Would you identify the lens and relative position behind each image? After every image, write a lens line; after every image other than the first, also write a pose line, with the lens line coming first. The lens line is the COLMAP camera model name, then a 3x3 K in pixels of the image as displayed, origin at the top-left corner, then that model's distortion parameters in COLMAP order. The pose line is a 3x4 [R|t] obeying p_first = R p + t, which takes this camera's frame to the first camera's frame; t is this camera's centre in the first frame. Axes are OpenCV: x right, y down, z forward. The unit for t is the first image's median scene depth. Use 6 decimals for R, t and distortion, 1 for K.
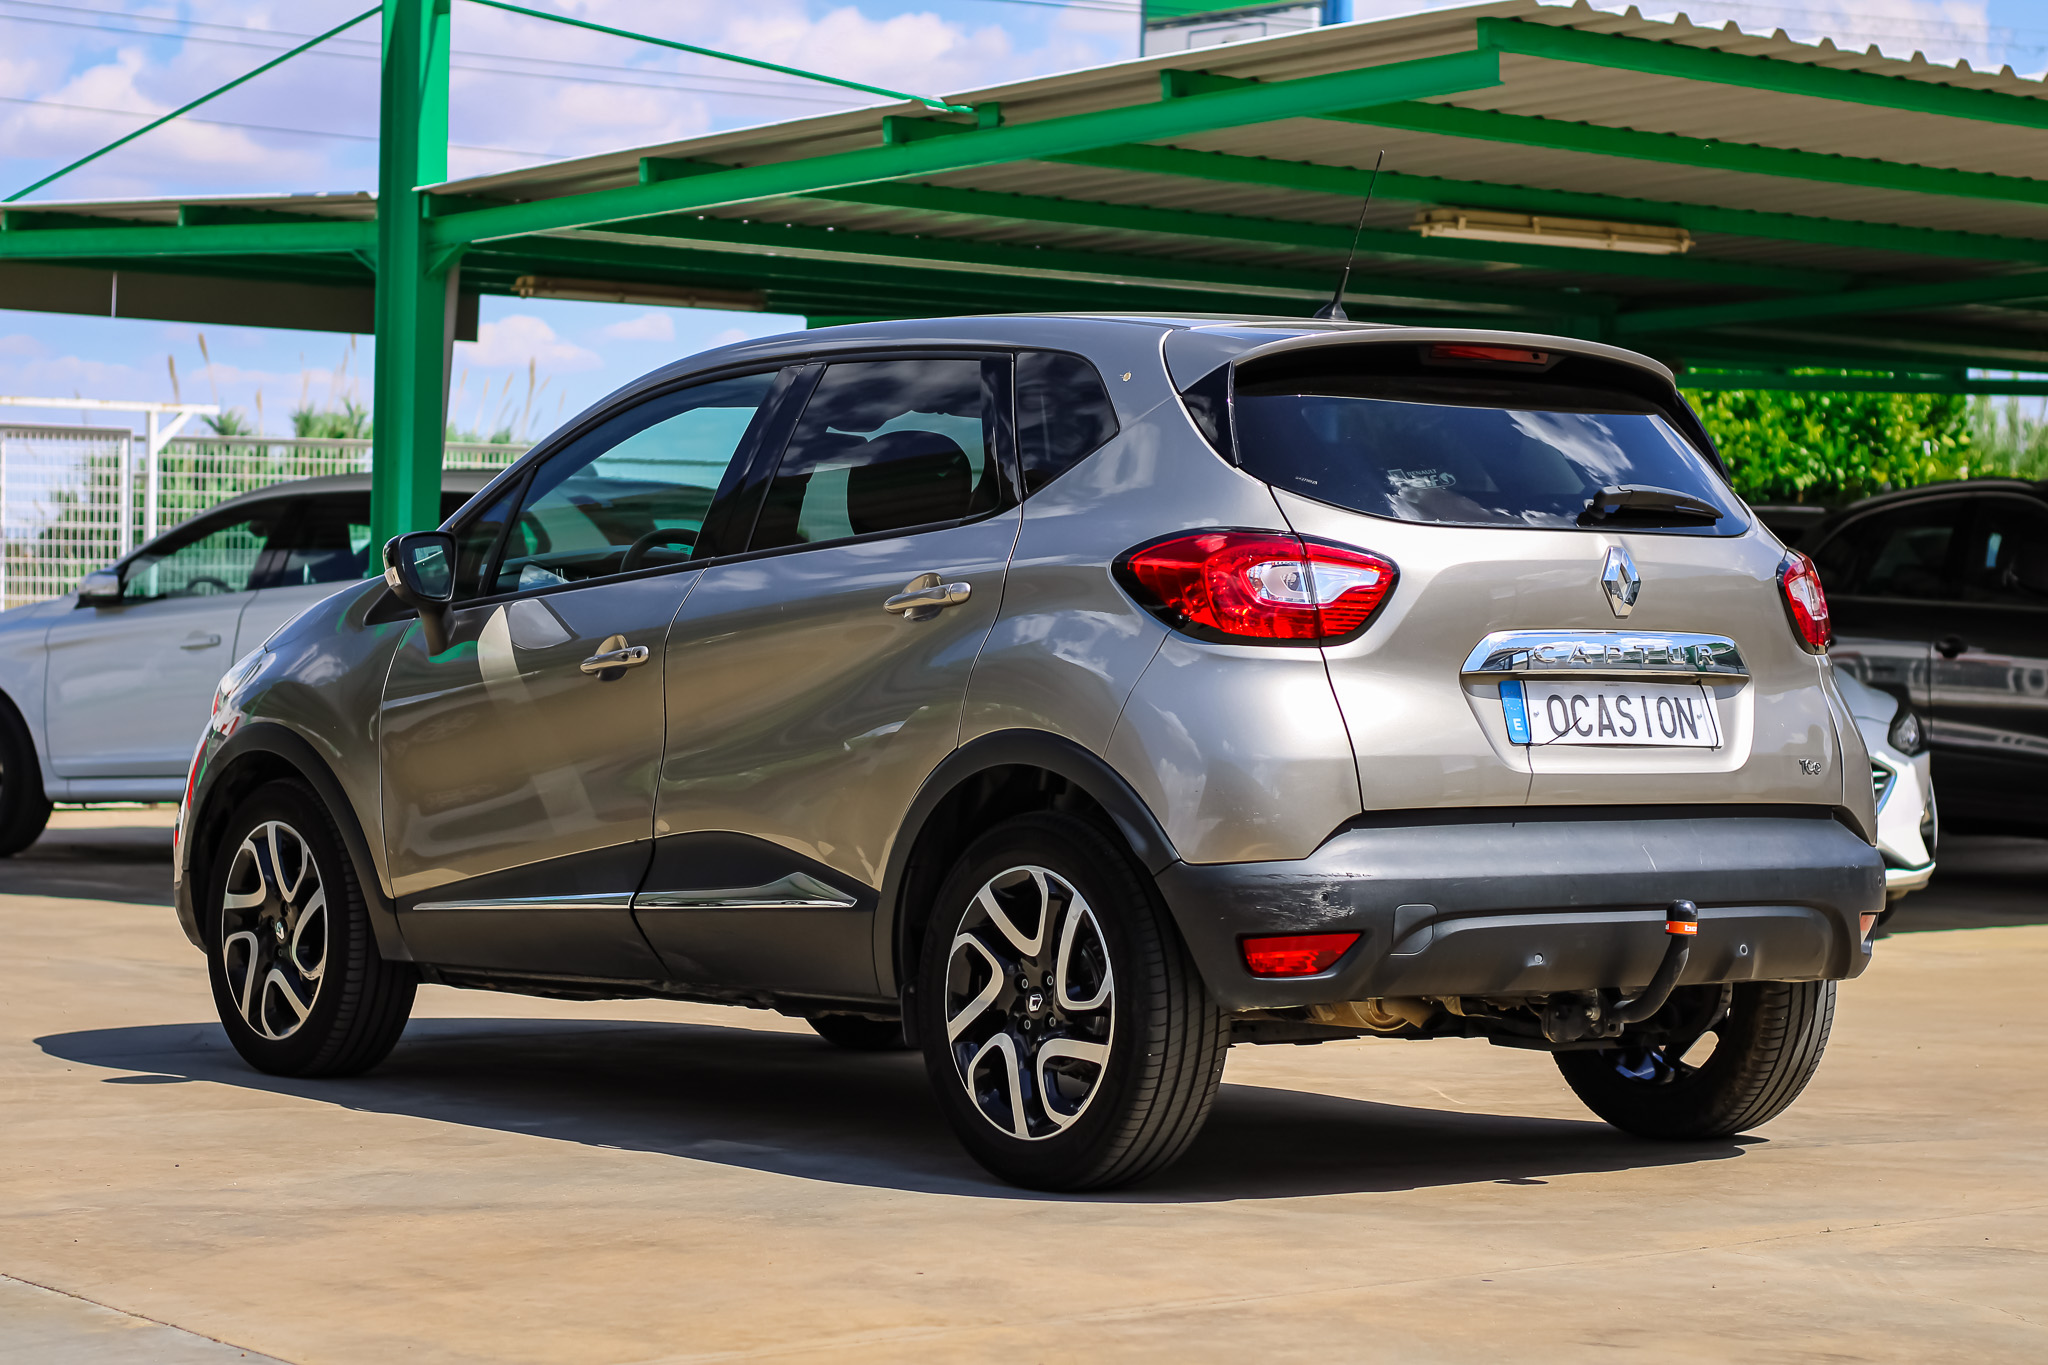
lens RADIAL K [[4506.2, 0, 1024.0], [0, 4506.2, 682.5], [0, 0, 1]] dist [-0.007053, 0.004591]
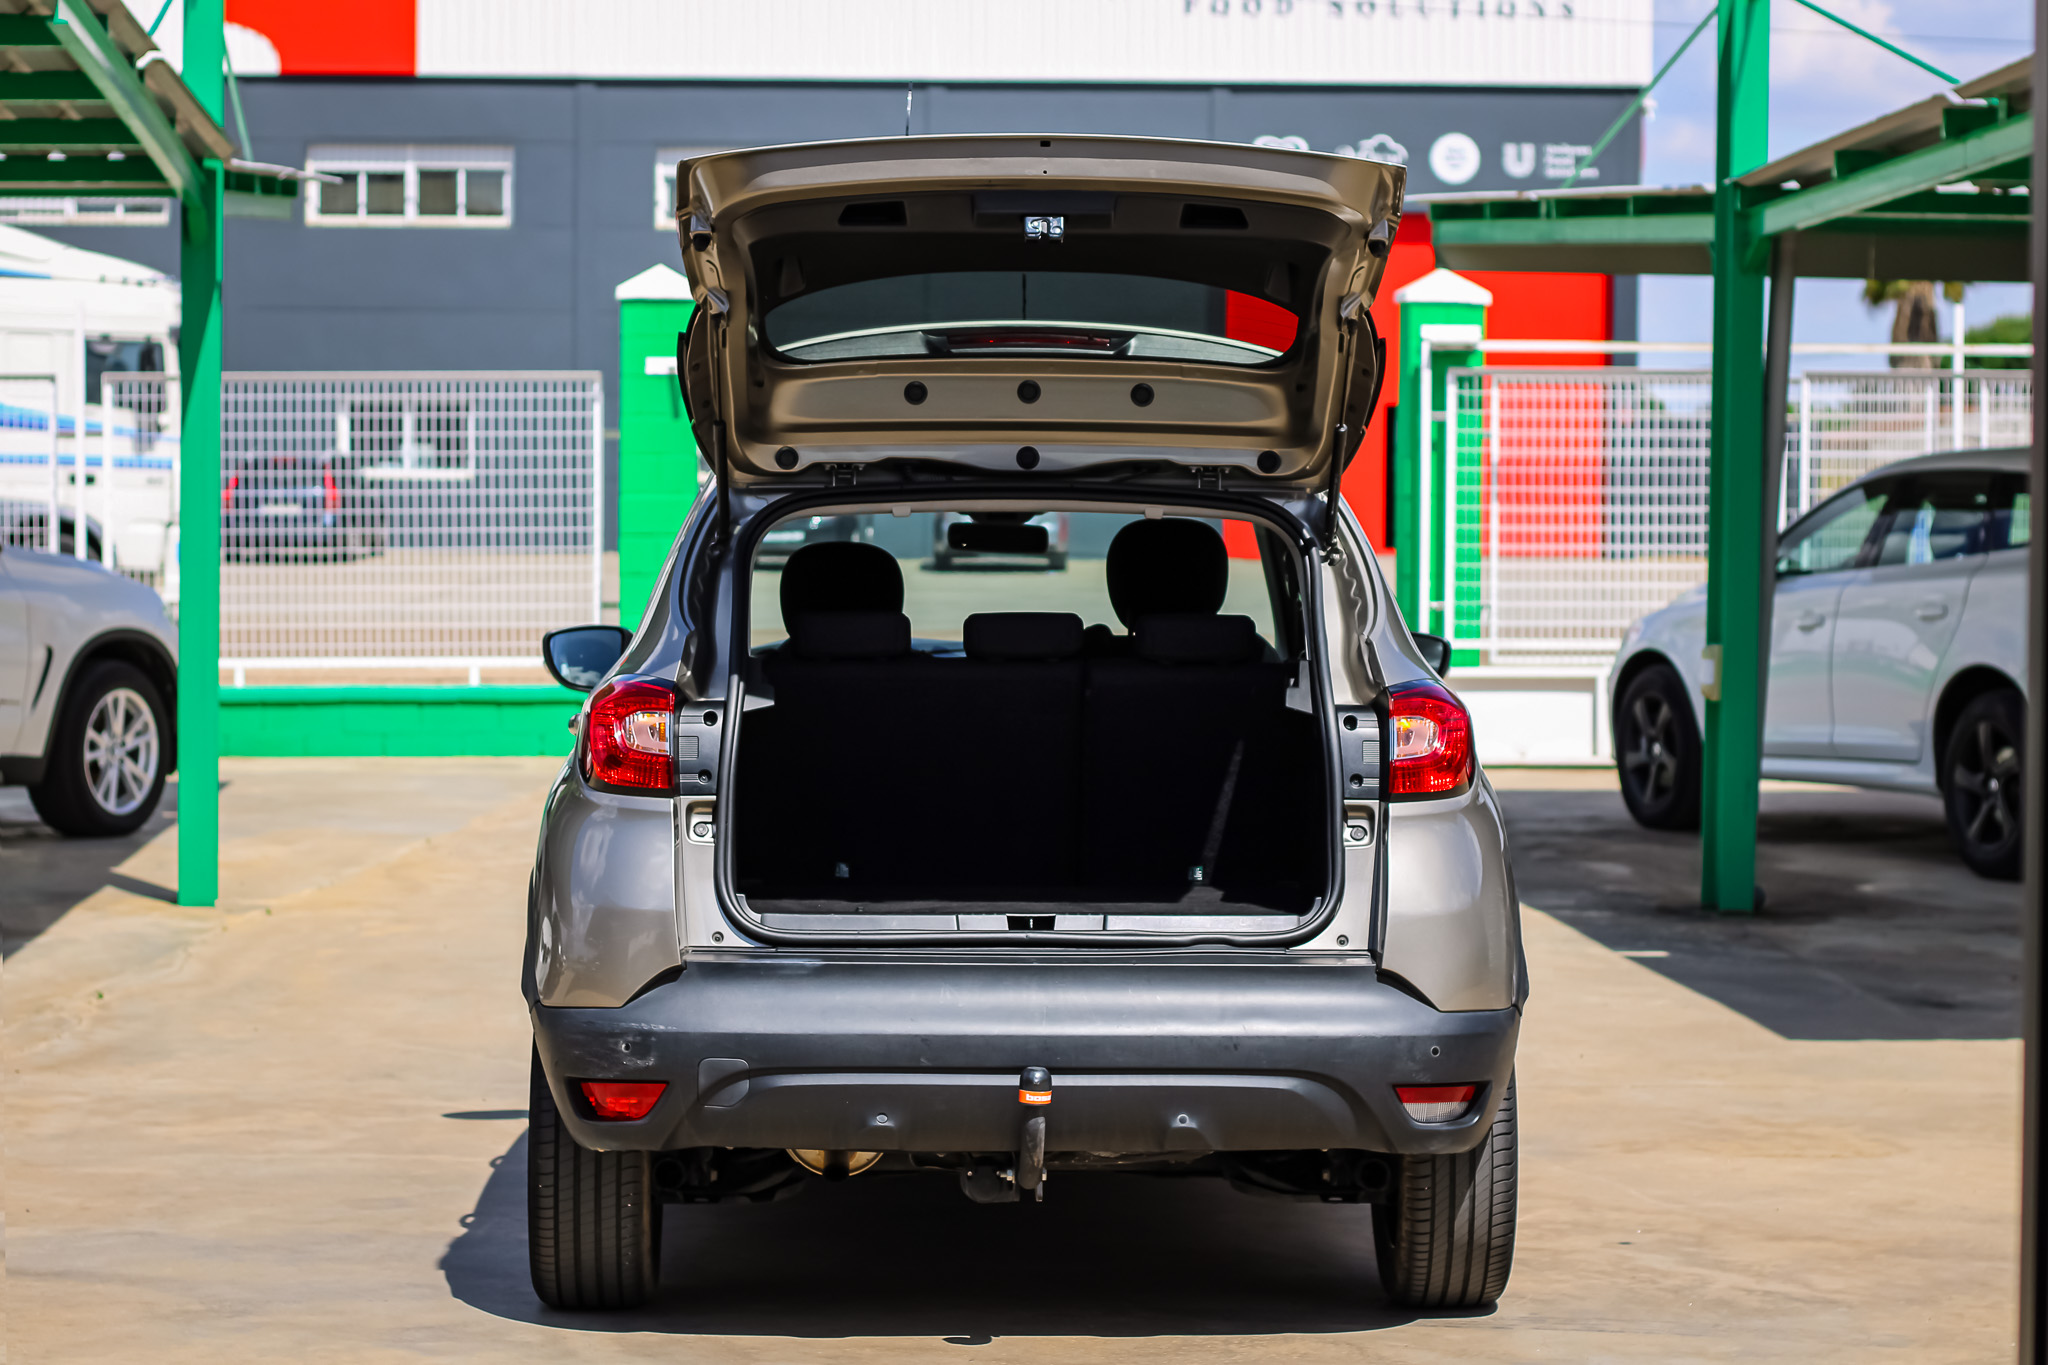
lens RADIAL K [[4692.1, 0, 1024.0], [0, 4692.1, 682.5], [0, 0, 1]] dist [-0.051644, -0.241911]
pose [[0.805117, 0.019410, -0.592798, 0.729454], [-0.001708, 0.999536, 0.030408, -0.063773], [0.593113, -0.023470, 0.804777, 0.192574]]
